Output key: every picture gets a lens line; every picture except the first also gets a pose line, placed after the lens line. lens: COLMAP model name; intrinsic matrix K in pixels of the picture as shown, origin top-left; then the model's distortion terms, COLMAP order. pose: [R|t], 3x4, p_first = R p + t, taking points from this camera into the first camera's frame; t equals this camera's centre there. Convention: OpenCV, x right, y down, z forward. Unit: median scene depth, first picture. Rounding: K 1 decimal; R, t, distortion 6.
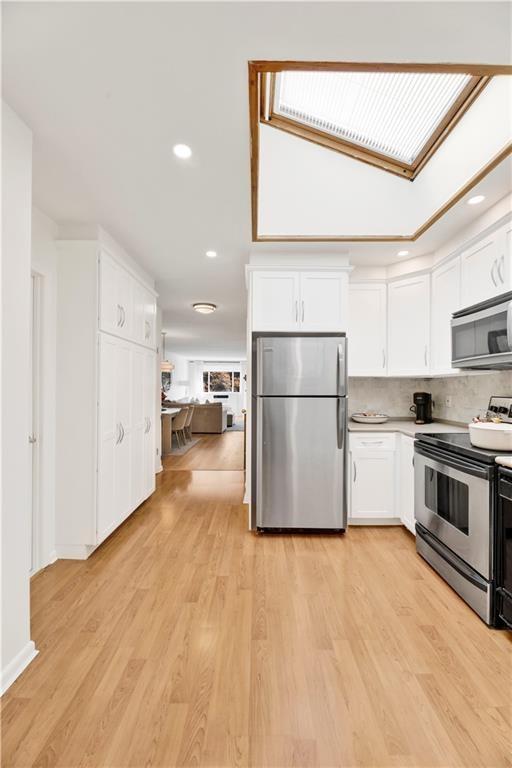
lens RADIAL K [[305.2, 0, 256.8], [0, 305.2, 385.8], [0, 0, 1]] dist [-0.008650, -0.002098]
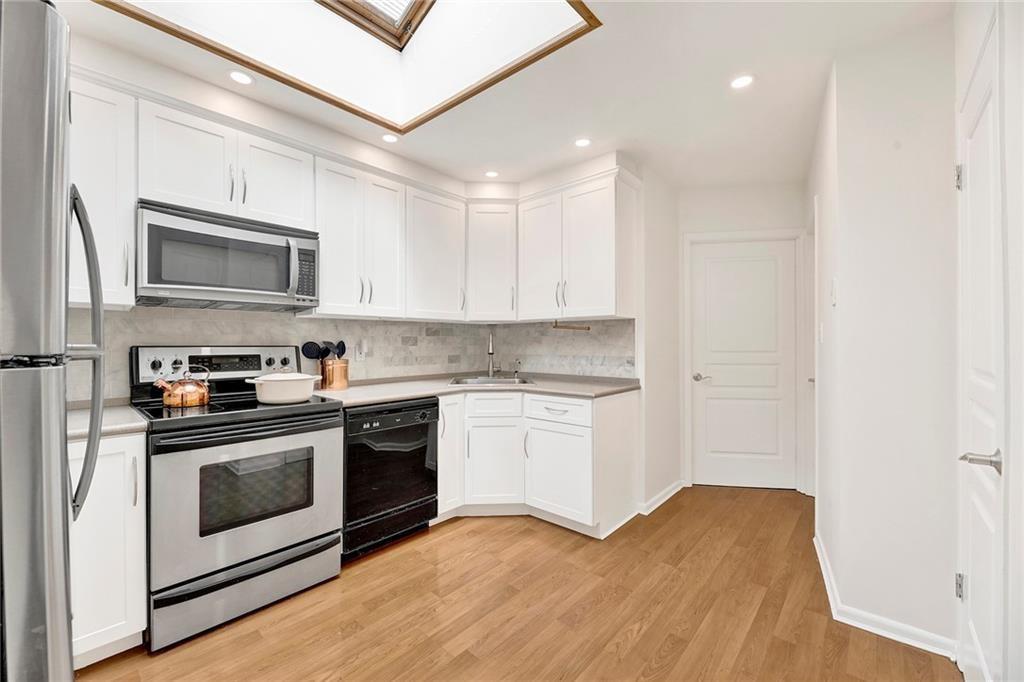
lens RADIAL K [[407.0, 0, 506.5], [0, 407.0, 342.6], [0, 0, 1]] dist [-0.008650, -0.002098]
pose [[-0.742033, 0.001710, 0.670361, -0.640461], [-0.004500, 0.999962, -0.007532, 0.055894], [-0.670348, -0.008606, -0.741997, 1.991361]]
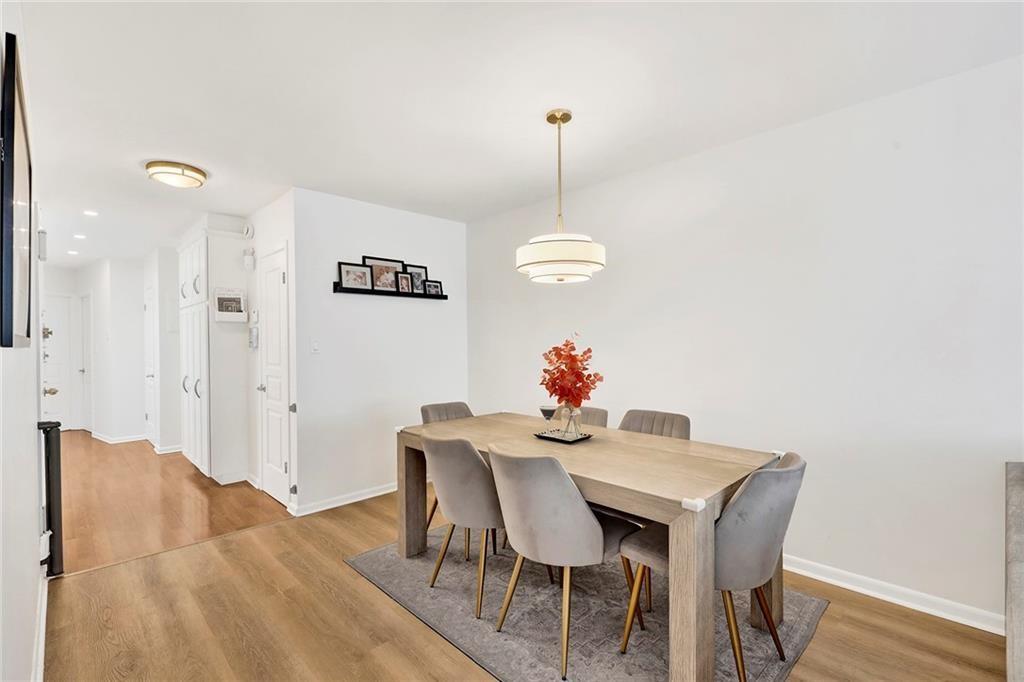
lens RADIAL K [[460.8, 0, 514.5], [0, 460.8, 343.0], [0, 0, 1]] dist [0.003124, -0.000124]
pose [[-0.711083, 0.007696, -0.703066, -0.181007], [0.015908, 0.999860, -0.005145, 0.033915], [0.702928, -0.014843, -0.711106, 6.483248]]
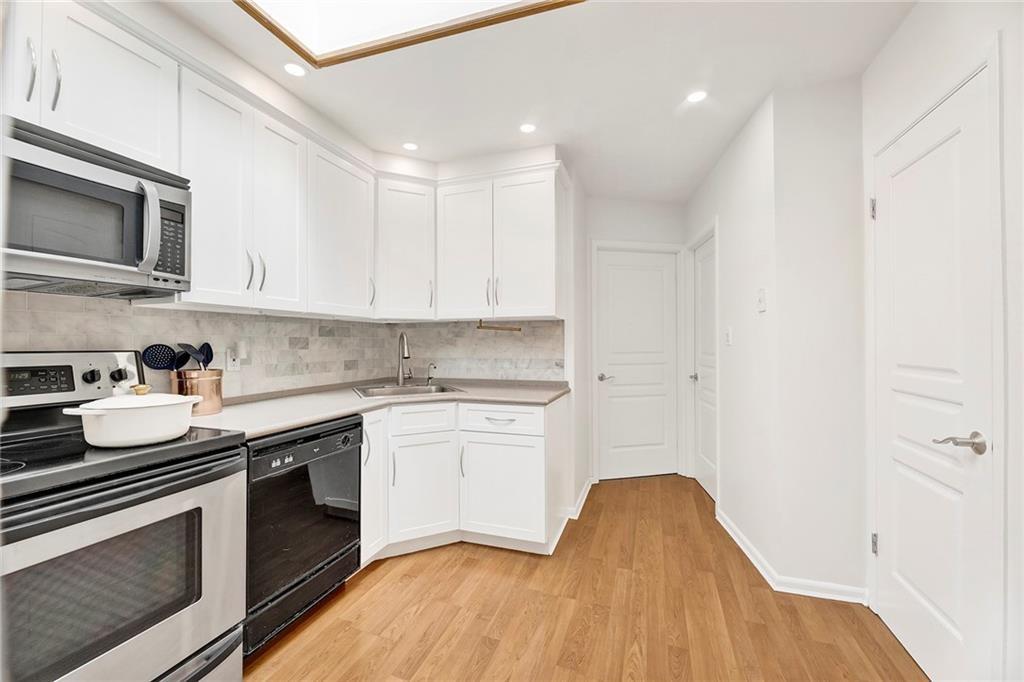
lens RADIAL K [[407.0, 0, 508.0], [0, 407.0, 342.5], [0, 0, 1]] dist [-0.008650, -0.002098]
pose [[-0.944127, 0.003943, 0.329559, -0.099152], [0.000011, 0.999929, -0.011934, 0.051199], [-0.329583, -0.011264, -0.944059, 2.027047]]
